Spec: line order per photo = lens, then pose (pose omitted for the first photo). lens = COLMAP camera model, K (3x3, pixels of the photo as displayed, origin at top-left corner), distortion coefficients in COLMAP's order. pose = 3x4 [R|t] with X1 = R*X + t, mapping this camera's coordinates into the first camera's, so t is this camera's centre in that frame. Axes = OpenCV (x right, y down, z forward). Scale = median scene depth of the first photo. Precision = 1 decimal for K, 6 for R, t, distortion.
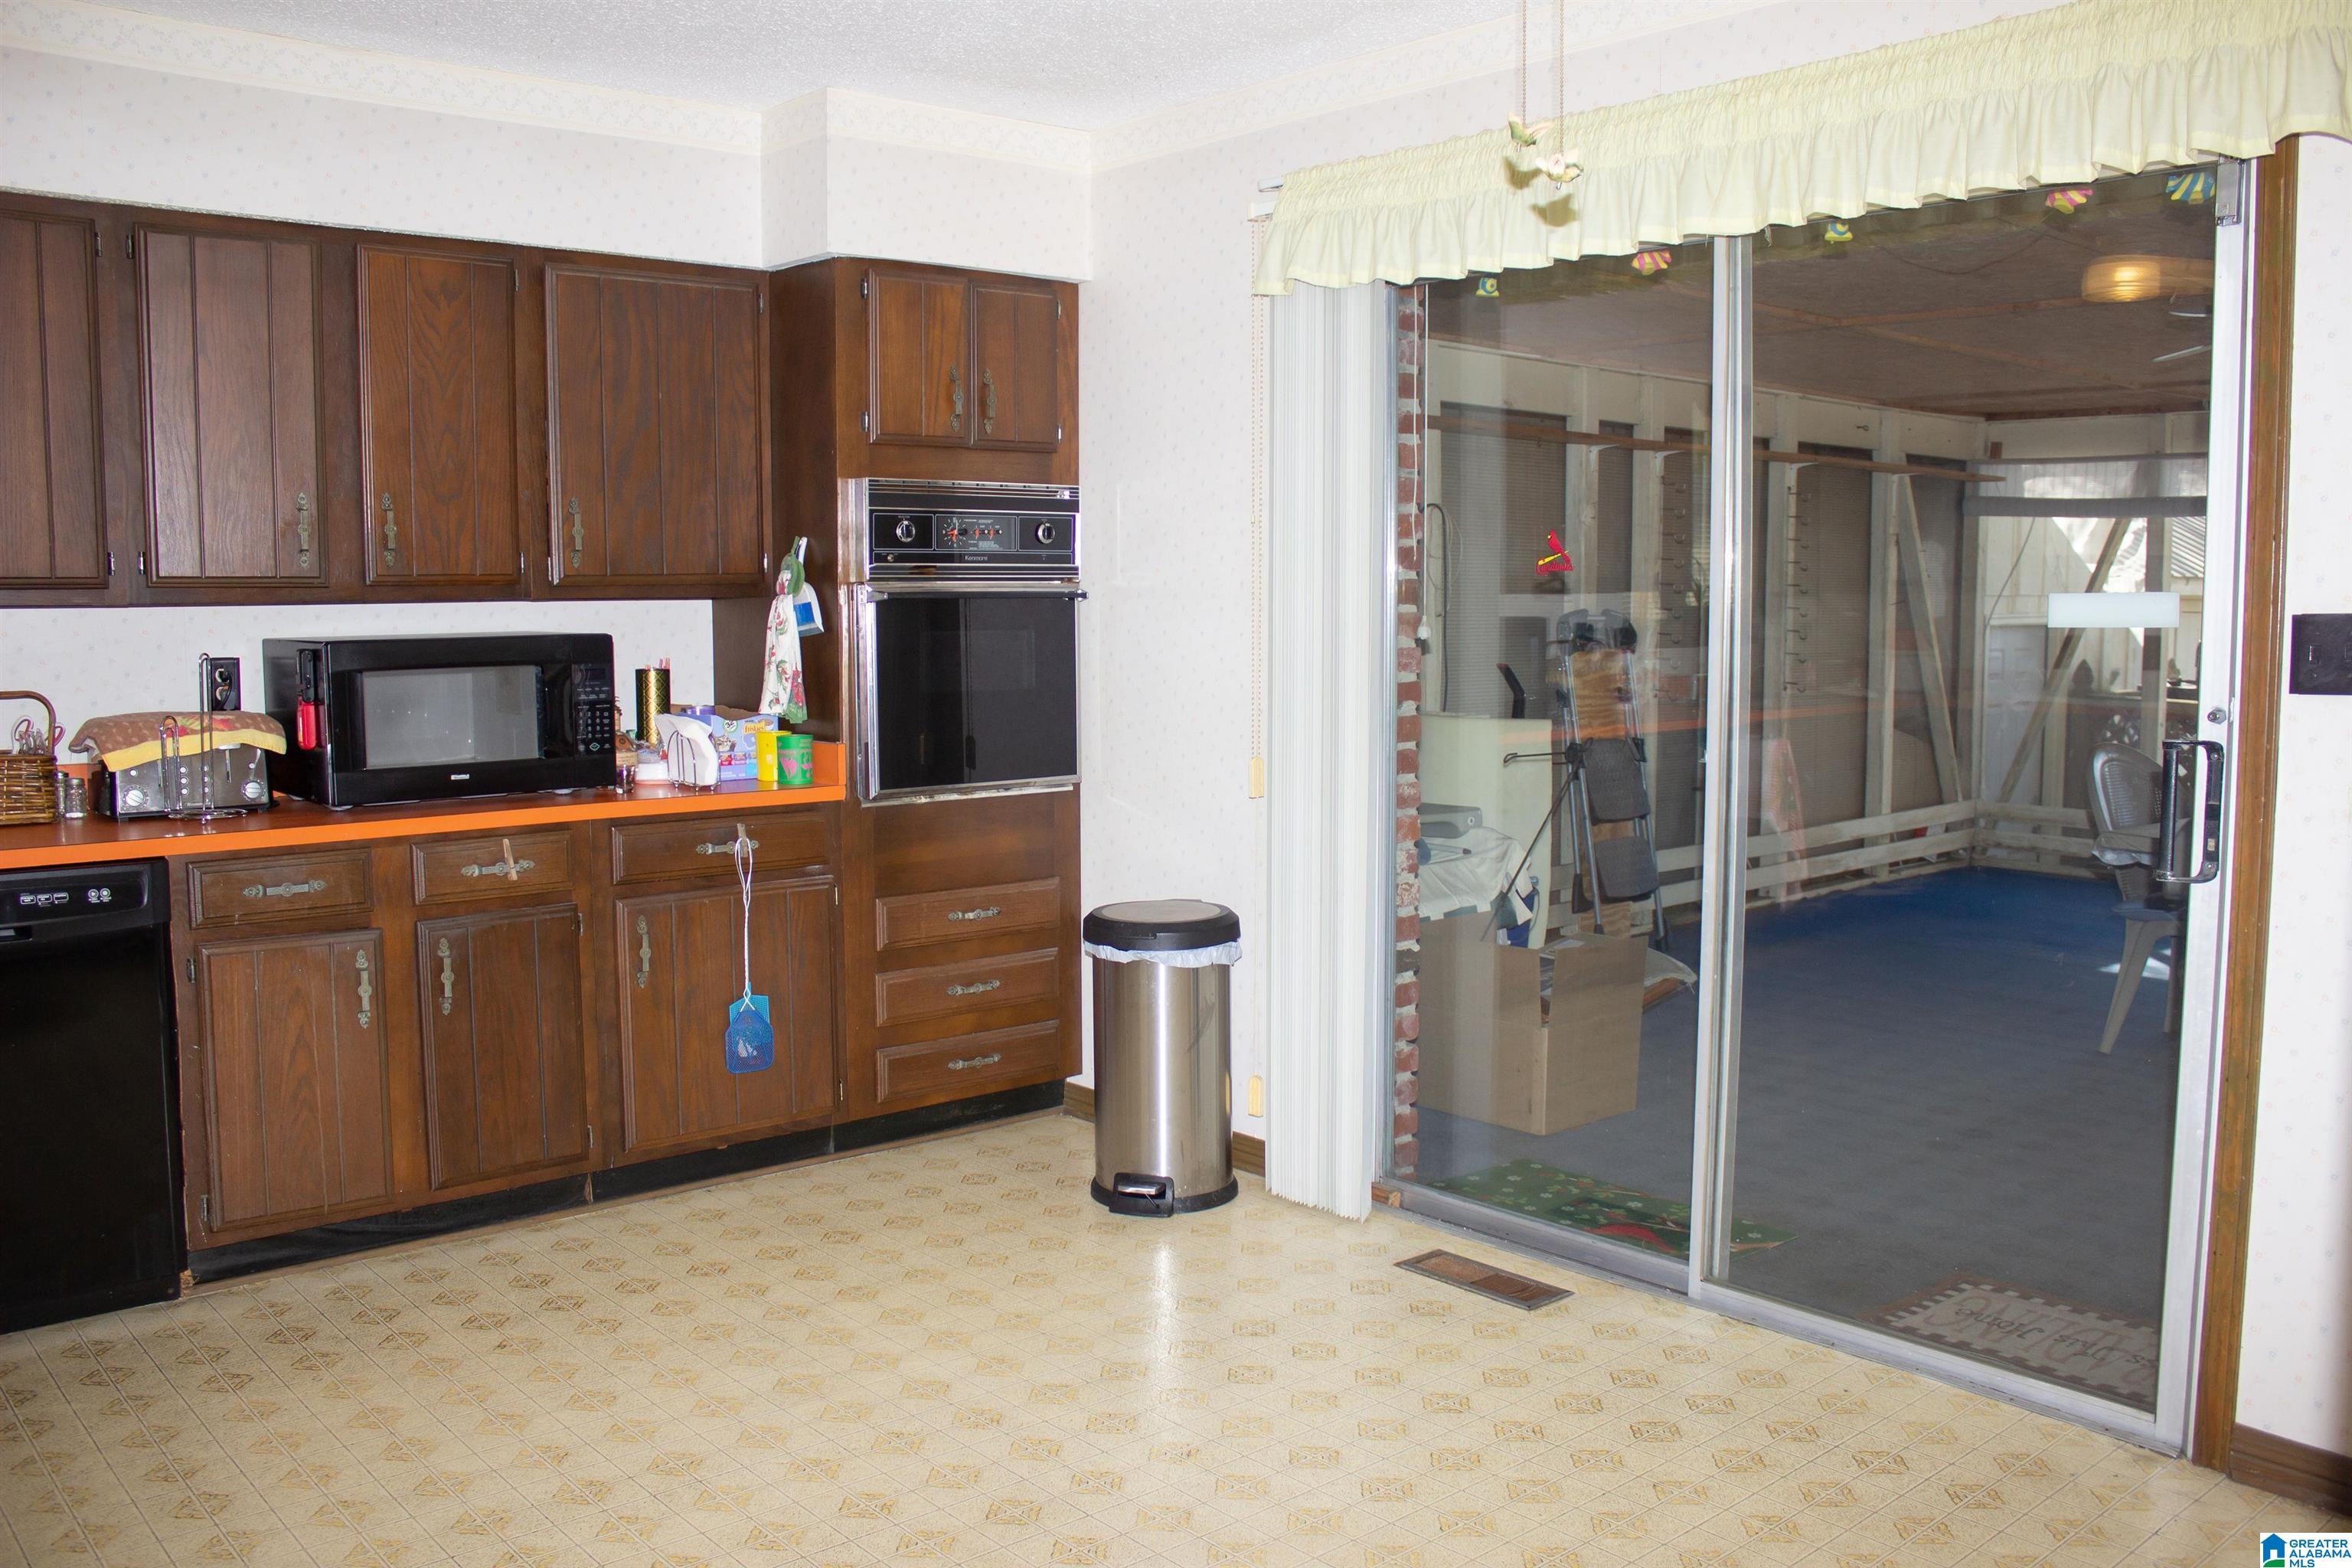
lens RADIAL K [[1988.7, 0, 1170.9], [0, 1988.7, 778.6], [0, 0, 1]] dist [-0.085913, 0.017511]
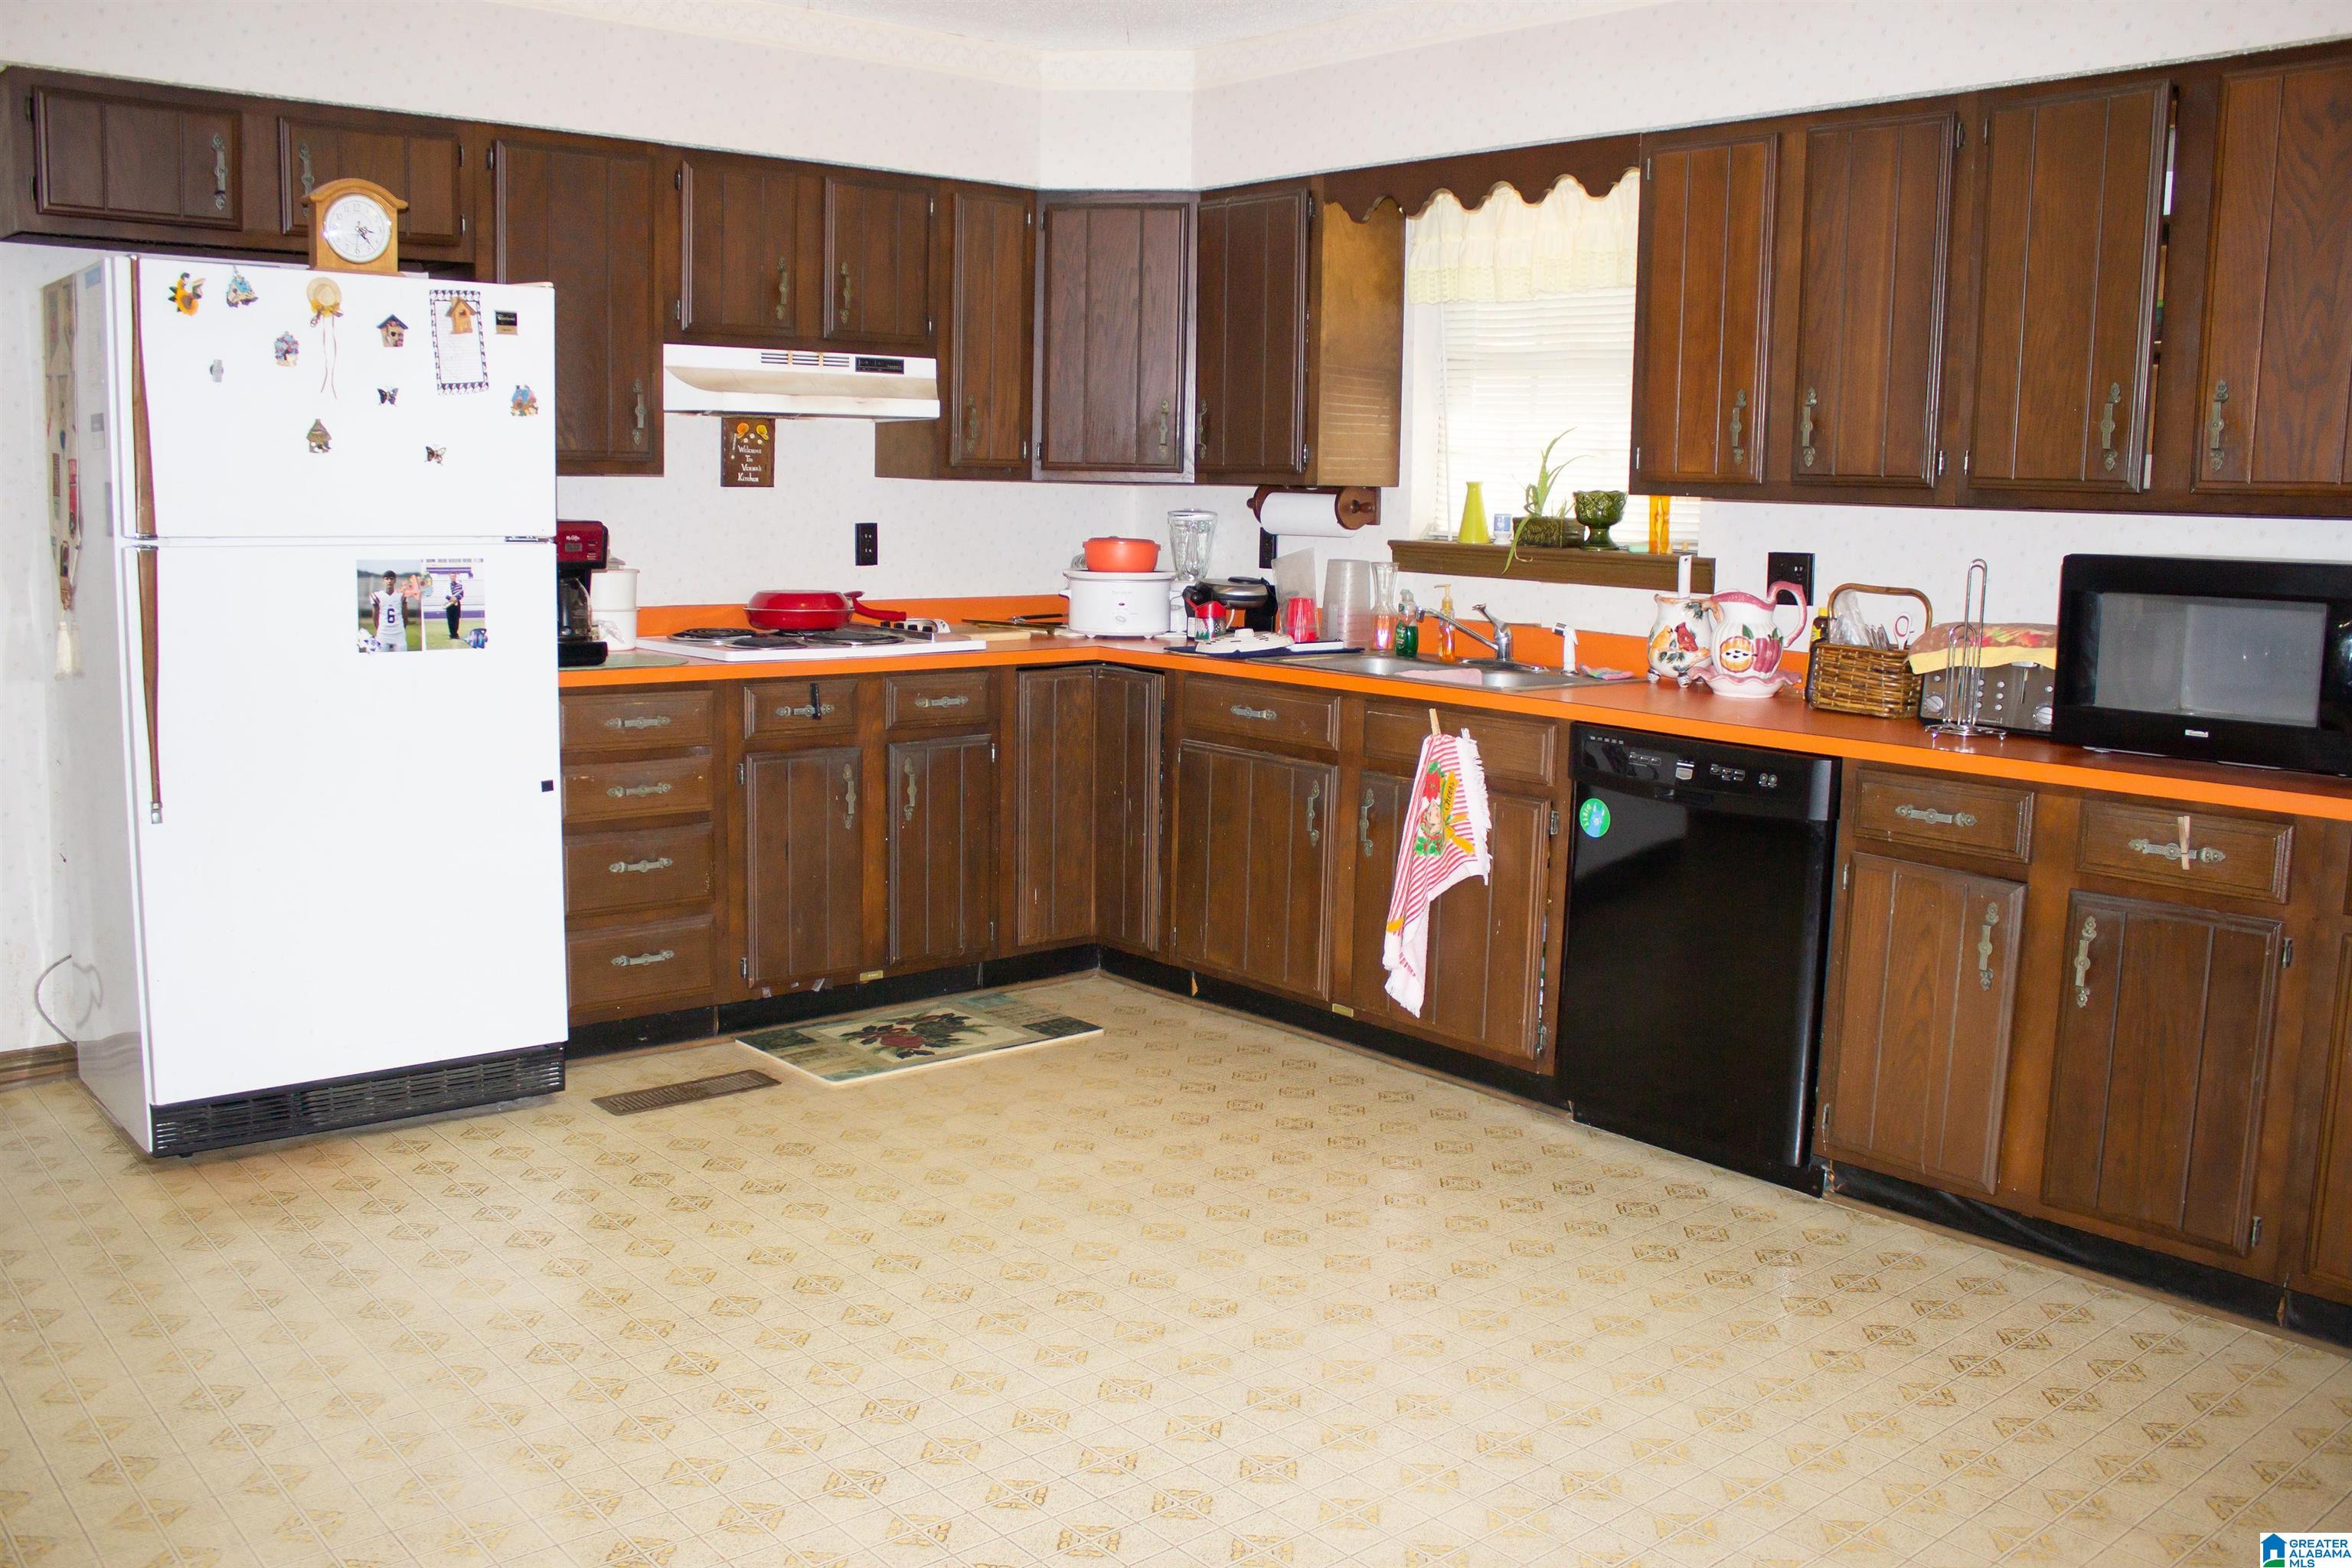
lens RADIAL K [[1988.7, 0, 1170.3], [0, 1988.7, 789.3], [0, 0, 1]] dist [-0.085913, 0.017511]
pose [[-0.004159, 0.152116, -0.988354, 0.441569], [-0.112995, 0.981961, 0.151608, -0.053100], [0.993587, 0.112309, 0.013104, 0.599318]]
